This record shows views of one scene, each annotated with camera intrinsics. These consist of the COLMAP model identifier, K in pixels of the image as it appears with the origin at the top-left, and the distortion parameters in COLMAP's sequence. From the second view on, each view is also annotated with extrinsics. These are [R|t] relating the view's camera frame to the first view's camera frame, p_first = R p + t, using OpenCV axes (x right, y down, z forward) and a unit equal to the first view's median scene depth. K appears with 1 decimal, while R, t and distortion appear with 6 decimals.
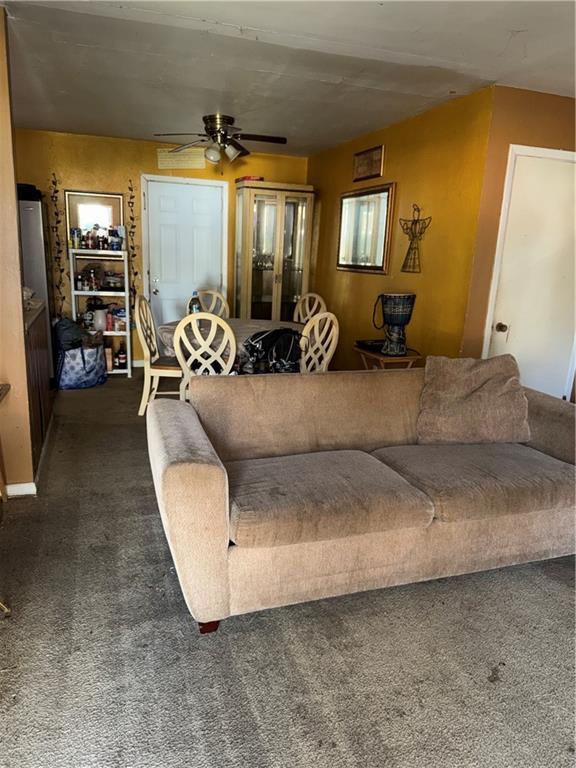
lens RADIAL K [[546.2, 0, 288.0], [0, 546.2, 384.0], [0, 0, 1]] dist [0.000637, -0.000250]
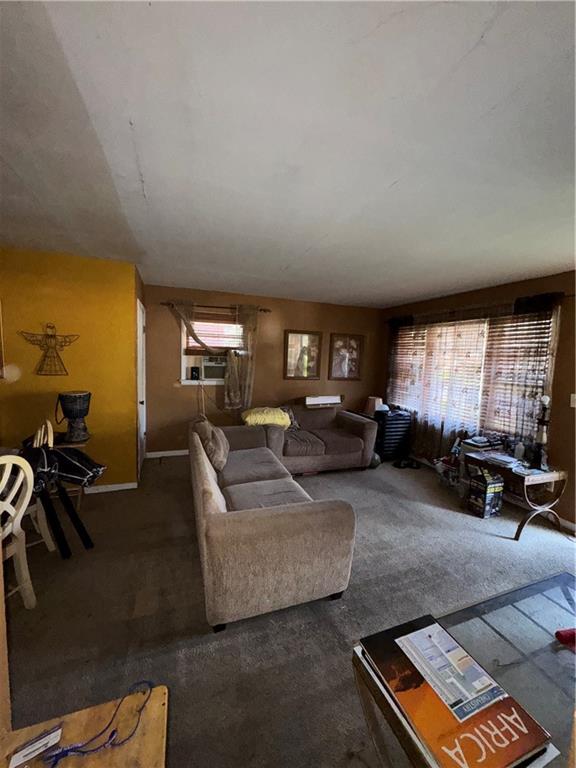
lens RADIAL K [[304.9, 0, 288.0], [0, 304.9, 384.0], [0, 0, 1]] dist [-0.001667, -0.000120]
pose [[-0.024182, -0.127150, 0.991589, -0.512982], [0.200611, 0.971086, 0.129414, -0.180176], [-0.979372, 0.202054, 0.002025, 0.509664]]
